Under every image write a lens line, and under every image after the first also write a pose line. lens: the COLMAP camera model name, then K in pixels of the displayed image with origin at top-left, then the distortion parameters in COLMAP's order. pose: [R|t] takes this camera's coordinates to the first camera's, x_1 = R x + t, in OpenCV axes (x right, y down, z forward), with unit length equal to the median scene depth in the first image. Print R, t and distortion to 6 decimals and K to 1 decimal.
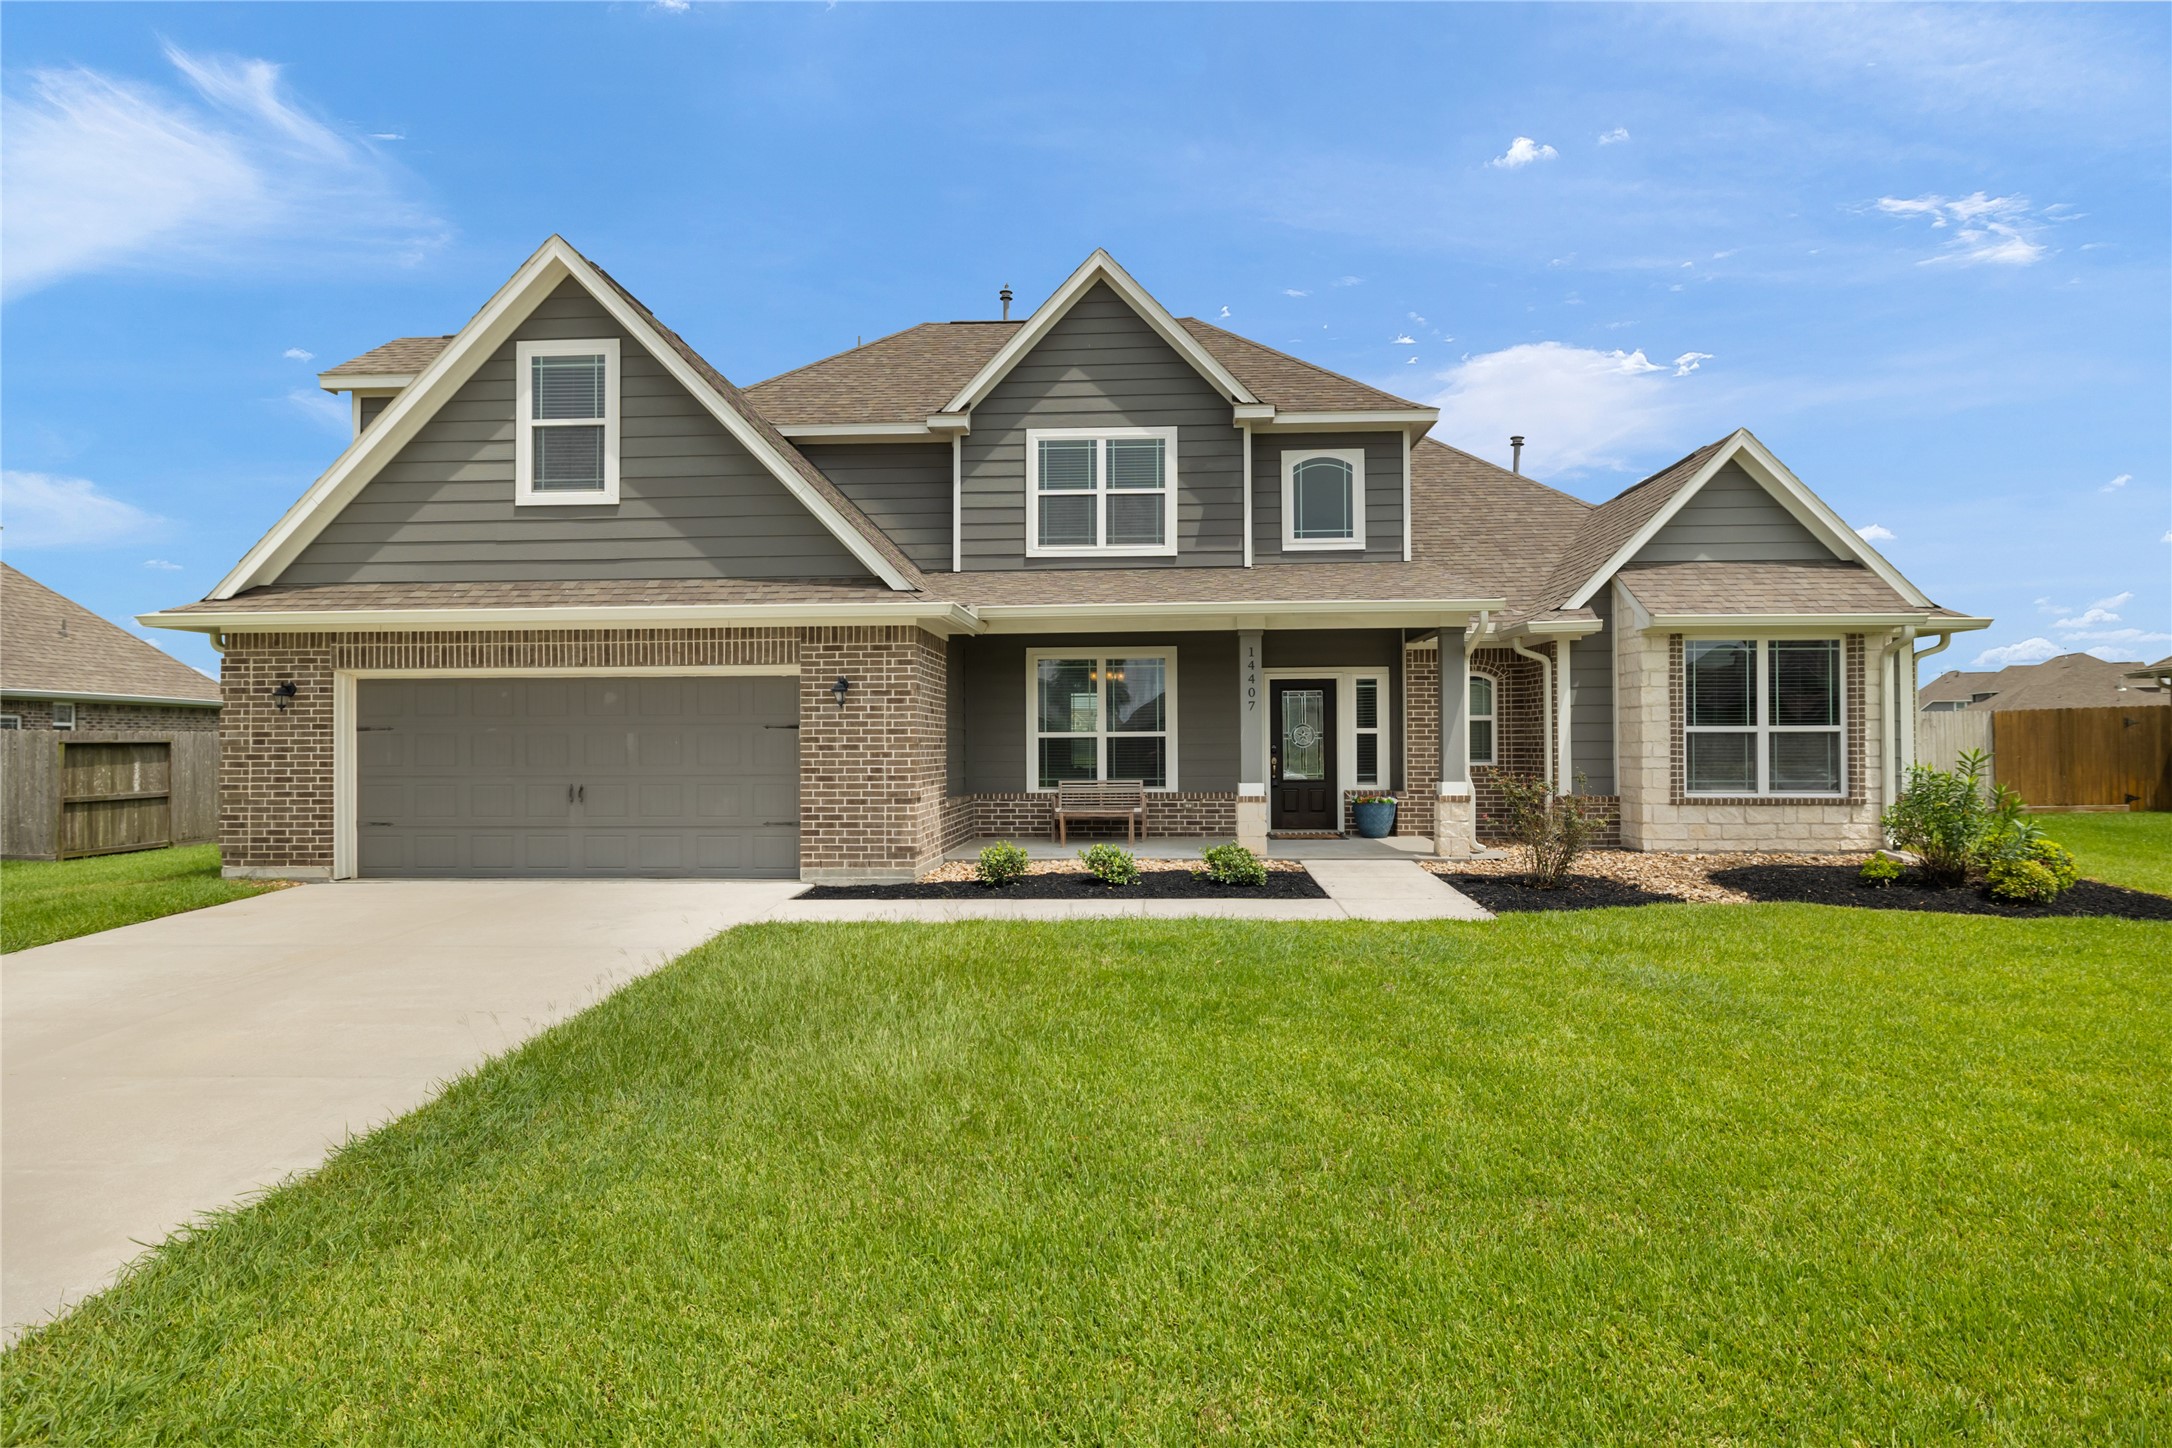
lens RADIAL K [[1126.1, 0, 1086.0], [0, 1126.1, 724.0], [0, 0, 1]] dist [-0.004313, -0.000250]
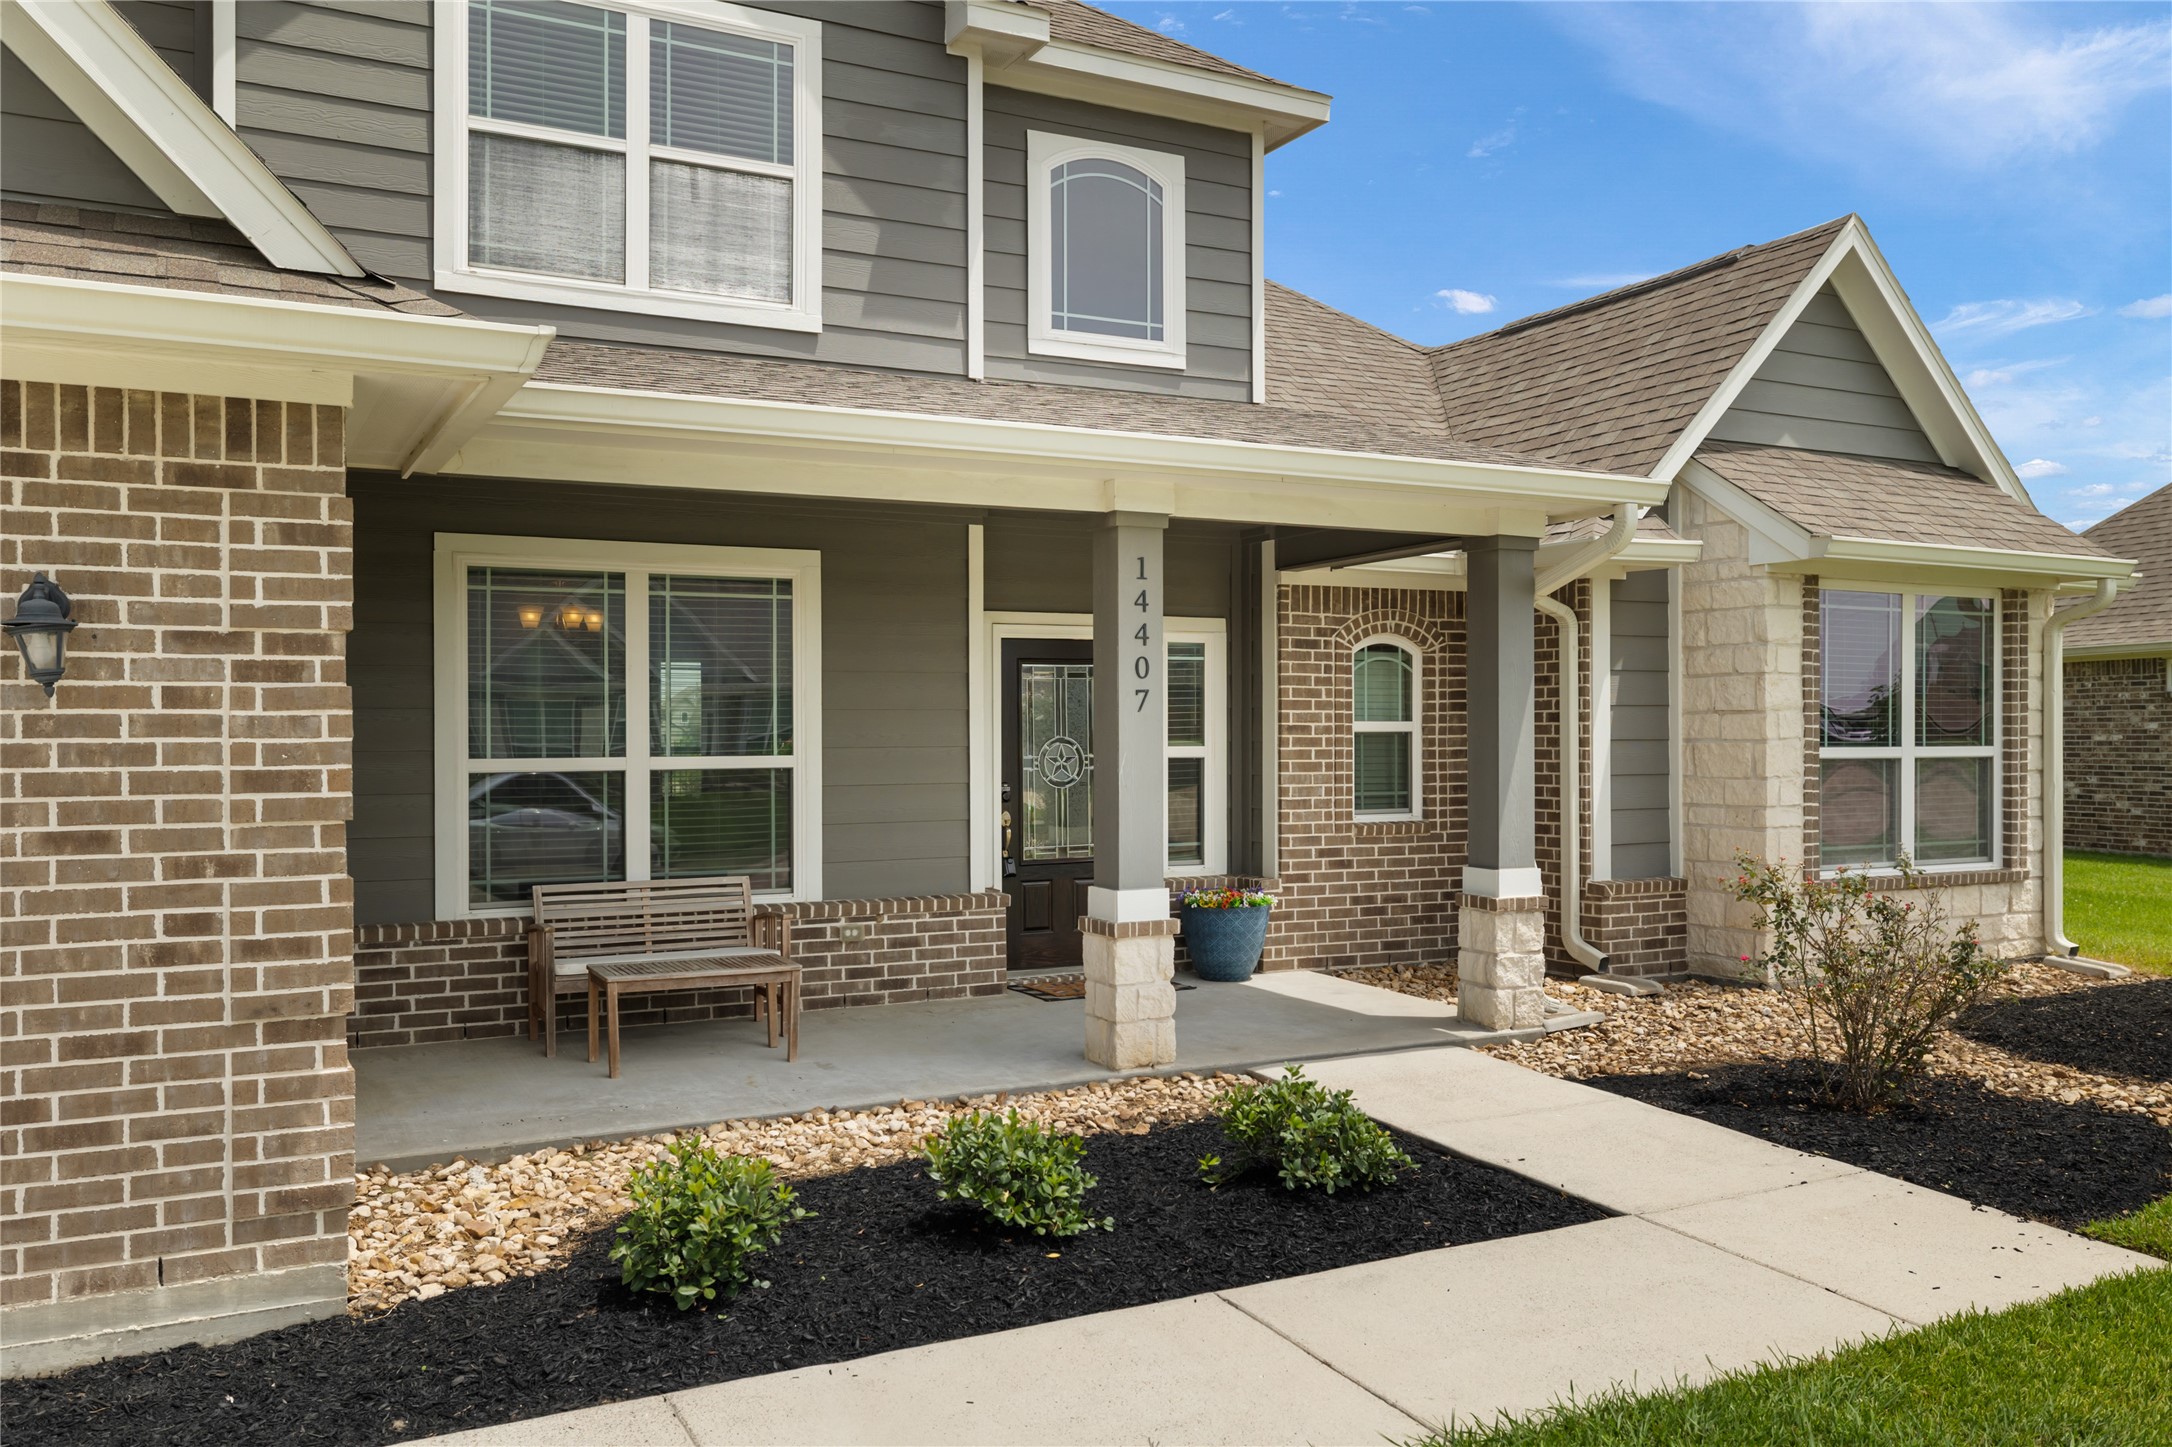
lens RADIAL K [[1721.2, 0, 1086.5], [0, 1721.2, 730.7], [0, 0, 1]] dist [0.000468, -0.000769]
pose [[0.856142, 0.003059, 0.516731, -0.186933], [-0.008118, 0.999939, 0.007532, -0.009220], [-0.516677, -0.010643, 0.856114, 0.459703]]
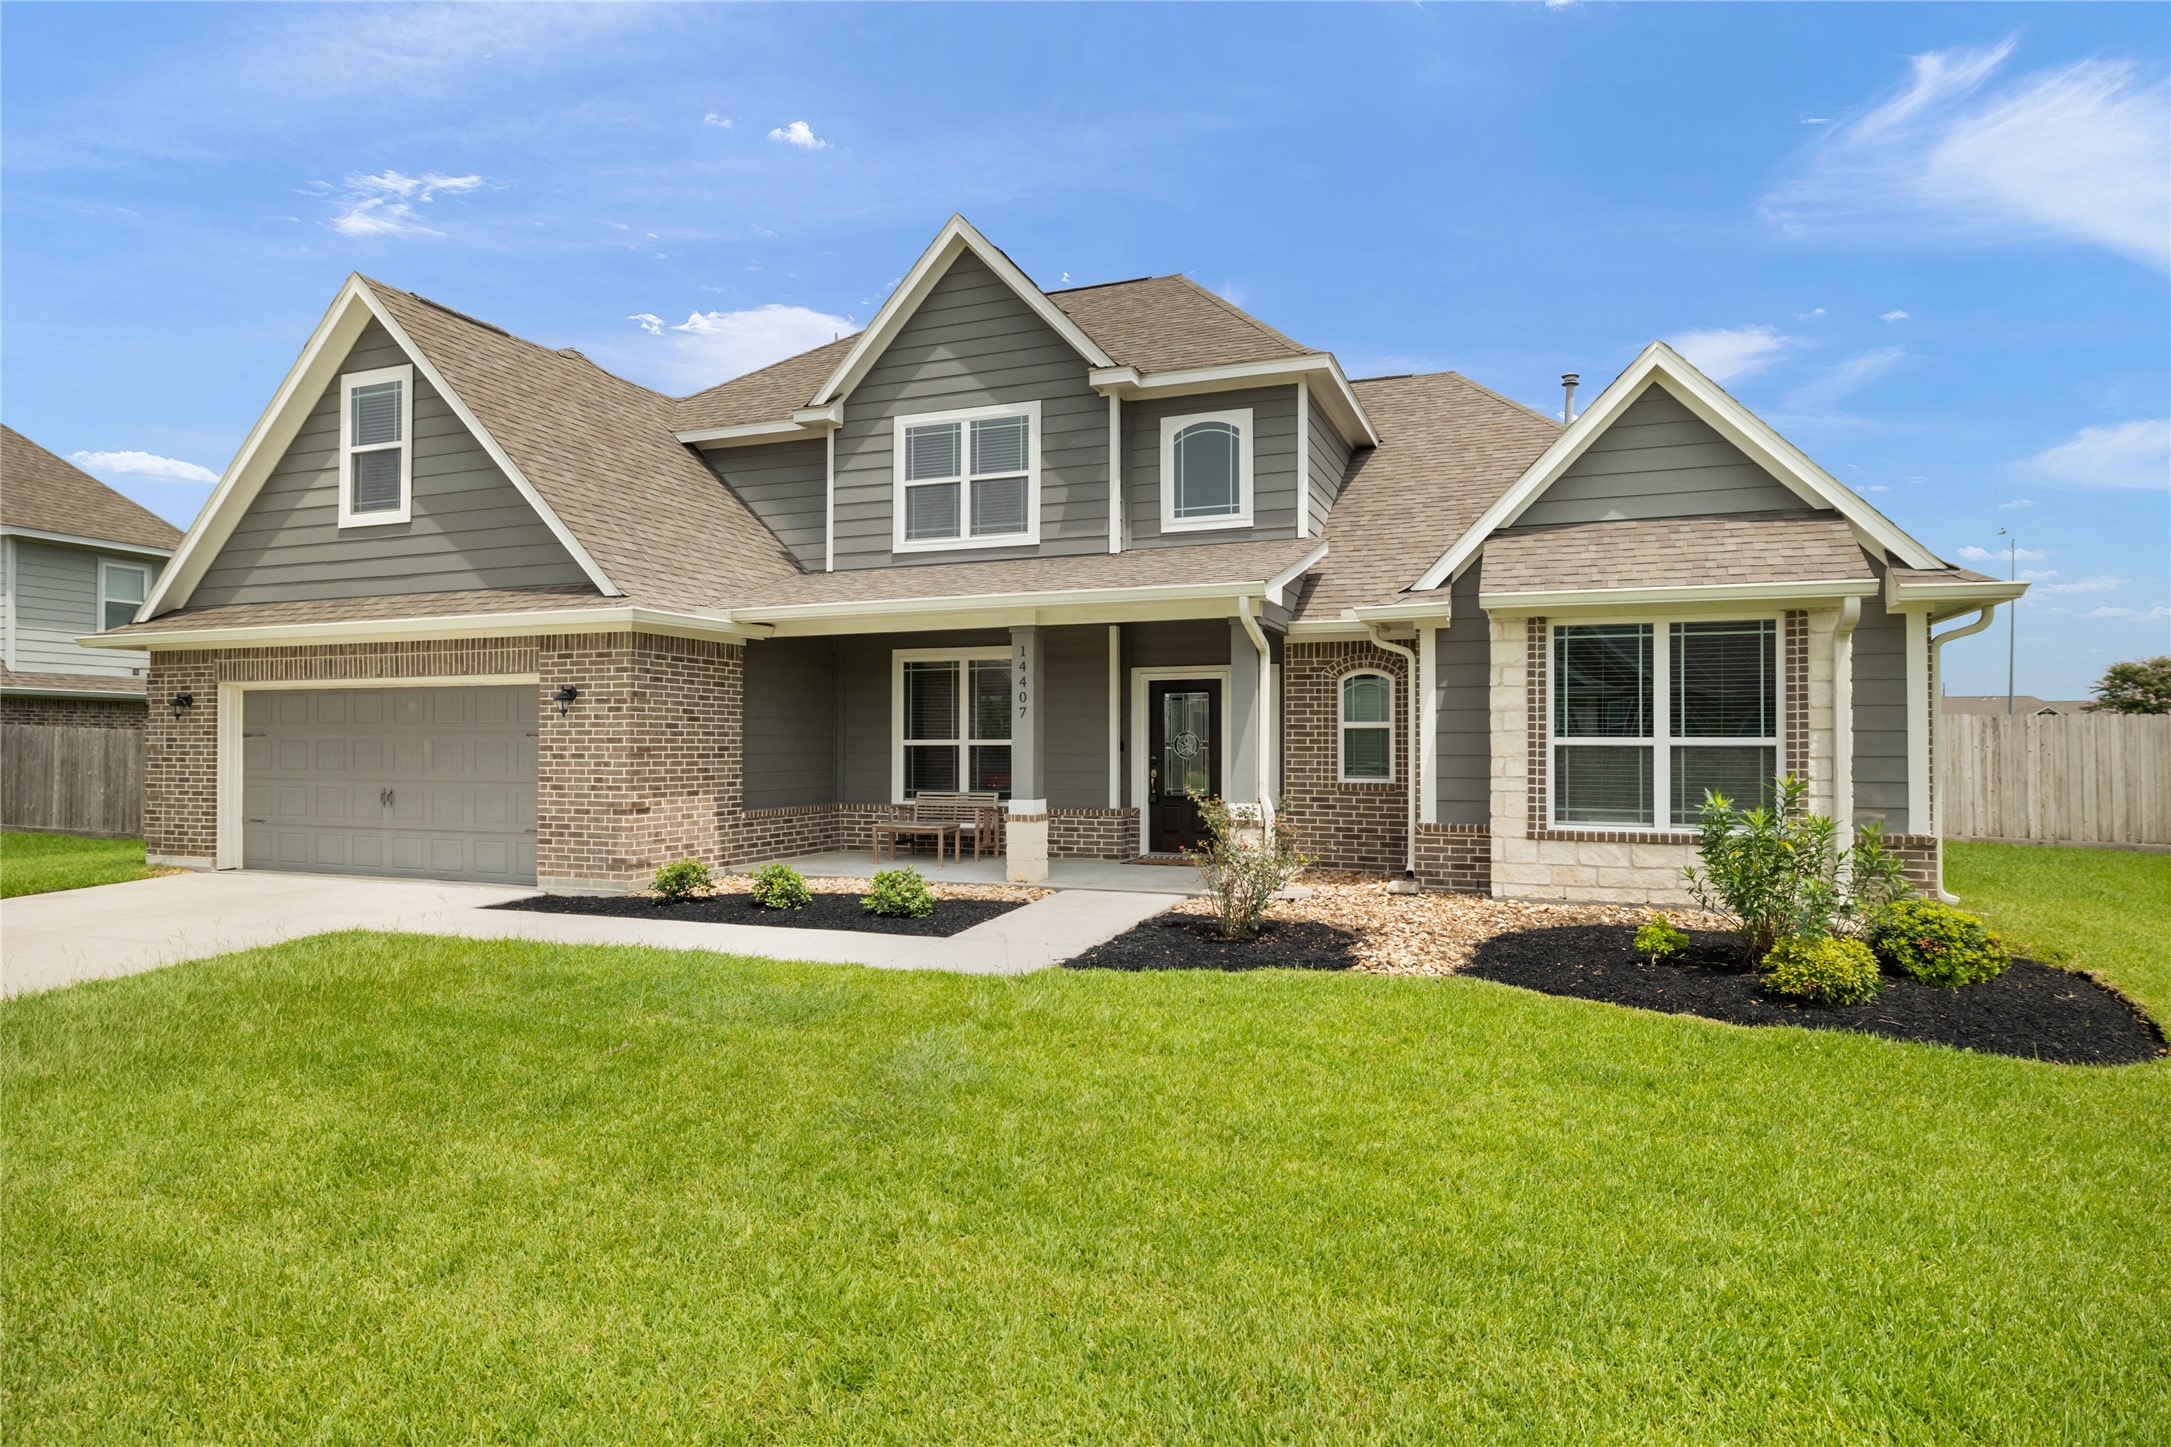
lens RADIAL K [[1174.5, 0, 1085.5], [0, 1174.5, 723.5], [0, 0, 1]] dist [-0.001104, -0.000301]
pose [[0.951762, 0.000442, -0.306838, 0.460875], [-0.000419, 1.000000, 0.000138, -0.007212], [0.306838, -0.000003, 0.951762, 0.134802]]
